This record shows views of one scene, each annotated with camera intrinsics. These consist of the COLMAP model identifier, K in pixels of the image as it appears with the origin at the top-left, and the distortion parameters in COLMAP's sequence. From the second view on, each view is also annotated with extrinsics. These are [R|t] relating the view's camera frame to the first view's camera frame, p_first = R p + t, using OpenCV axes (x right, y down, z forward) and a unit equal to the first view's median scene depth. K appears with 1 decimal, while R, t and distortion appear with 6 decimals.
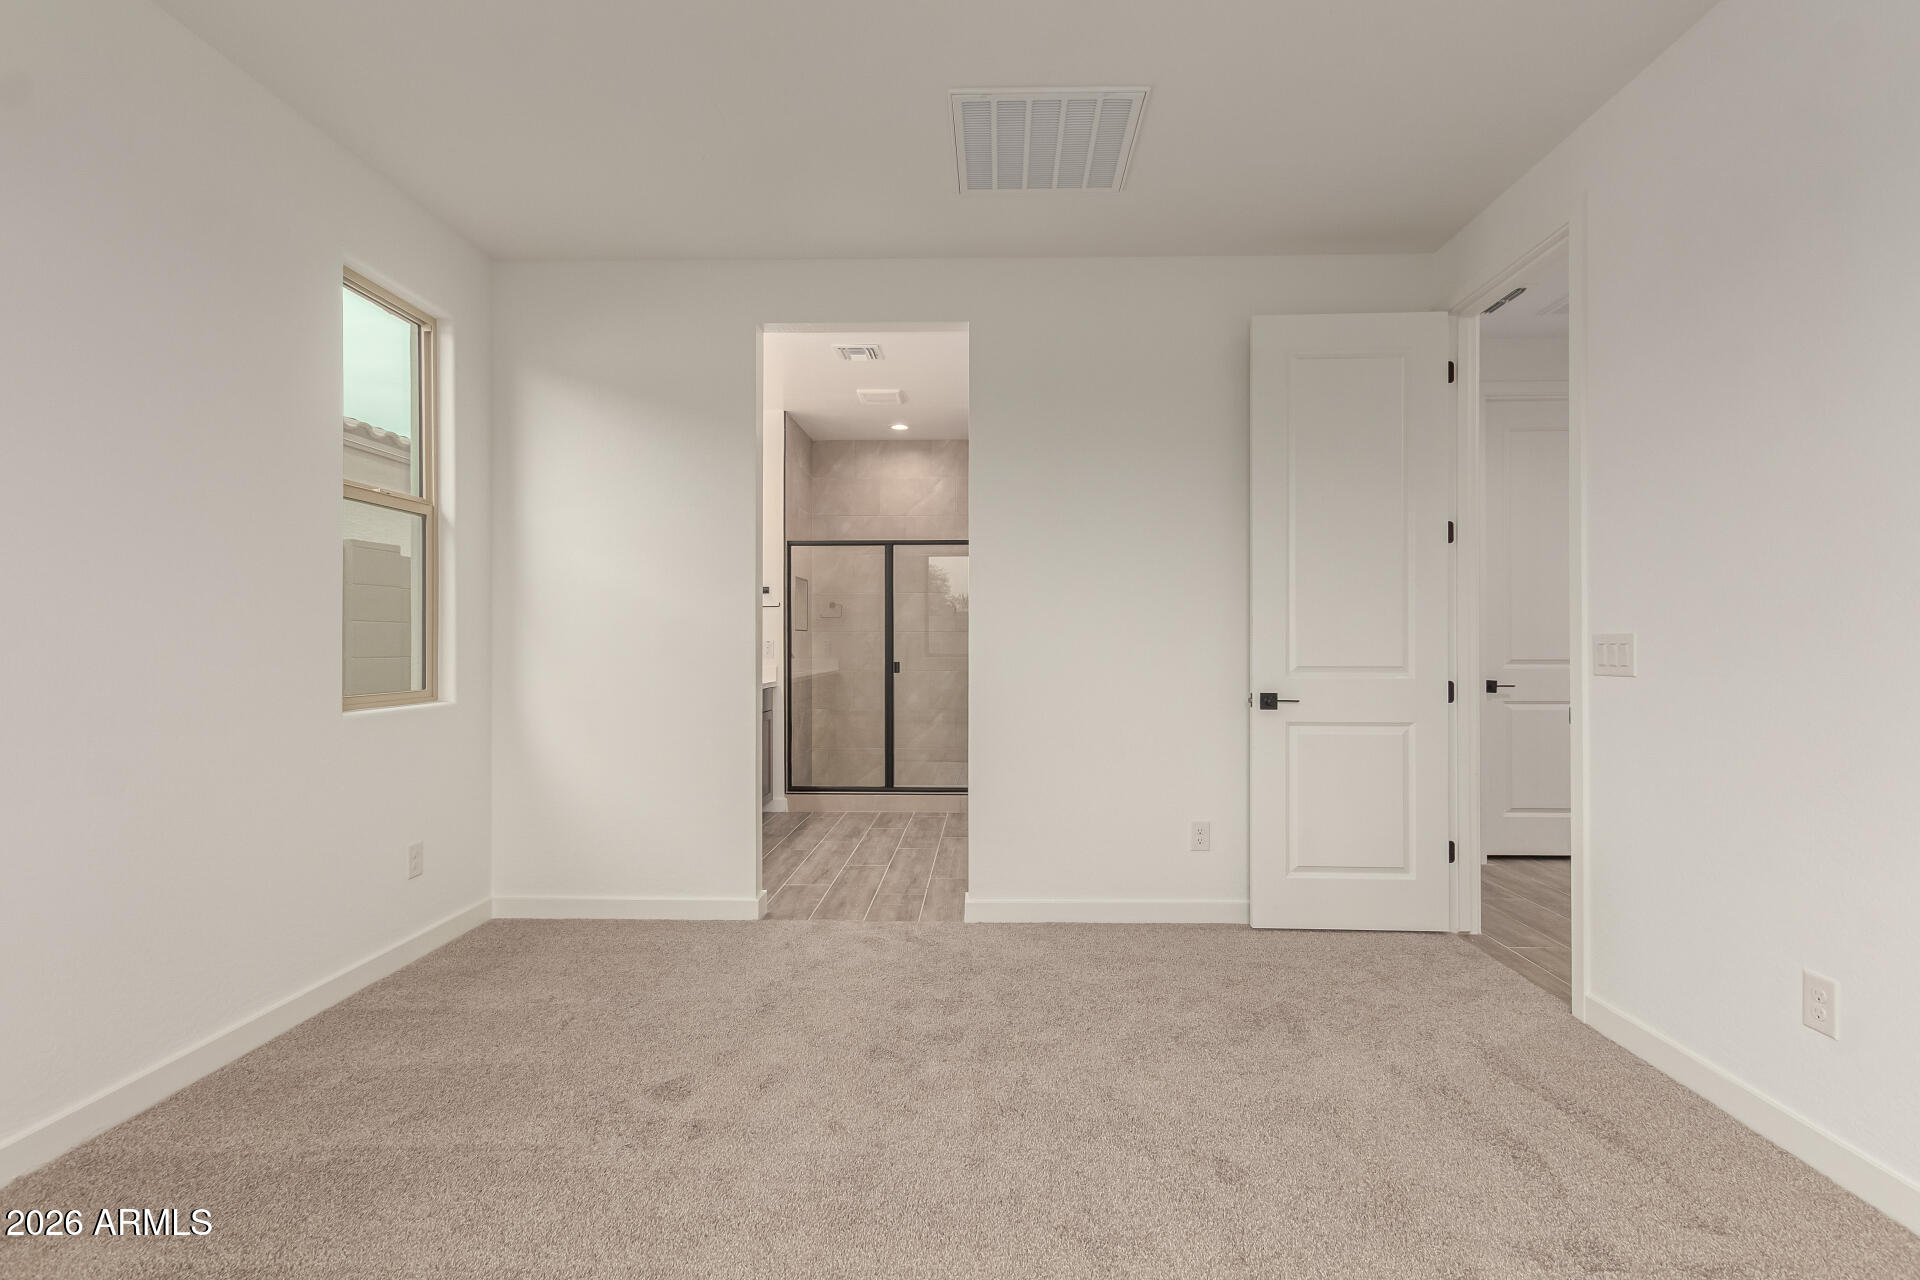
lens RADIAL K [[883.2, 0, 979.8], [0, 883.2, 642.1], [0, 0, 1]] dist [0.007335, -0.001393]
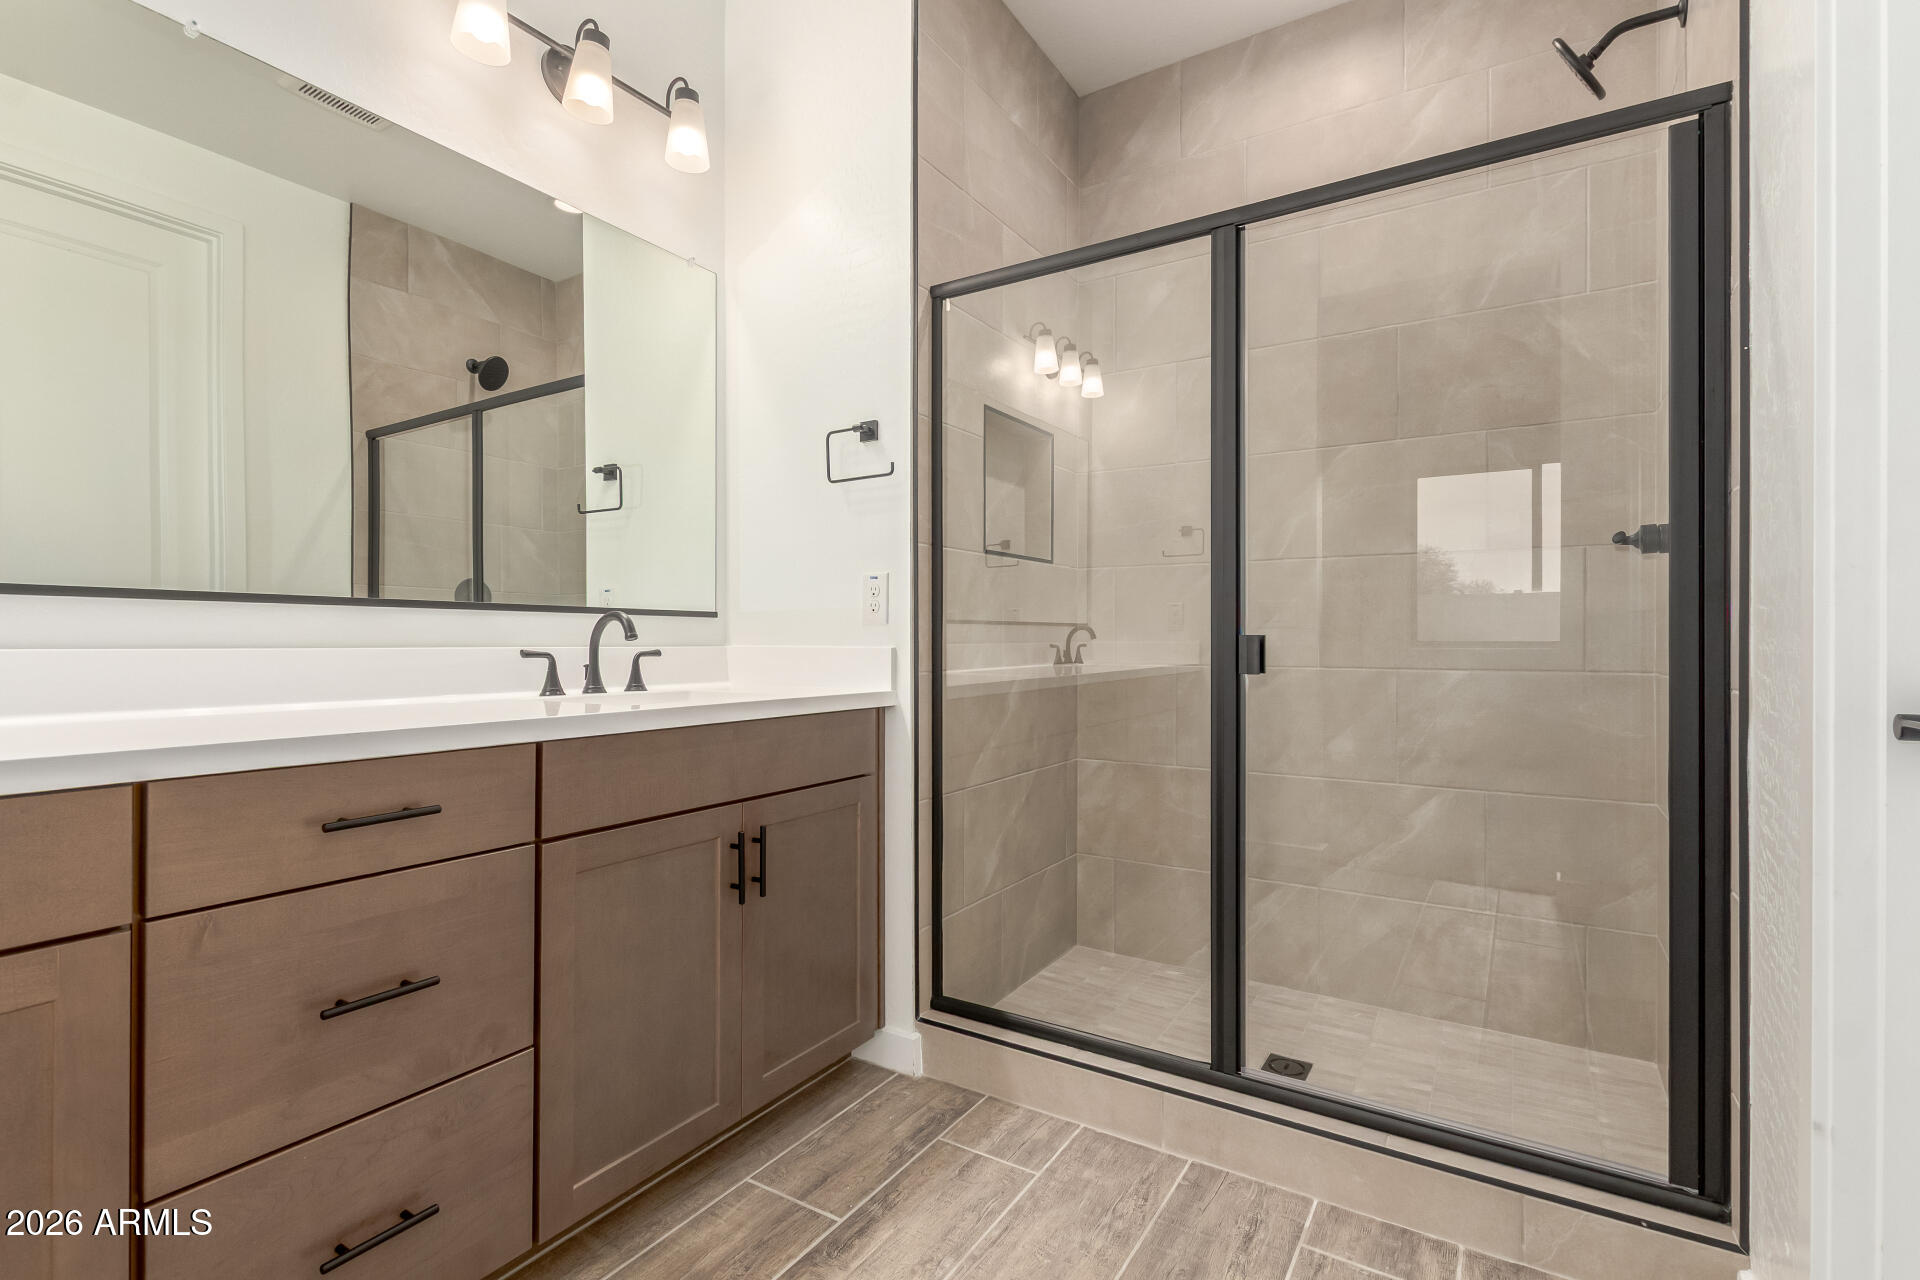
lens RADIAL K [[883.2, 0, 962.2], [0, 883.2, 646.3], [0, 0, 1]] dist [0.007335, -0.001393]
pose [[0.855407, 0.001020, -0.517955, -0.026954], [0.002601, 0.999977, 0.006265, 0.024303], [0.517949, -0.006706, 0.855385, 0.704911]]
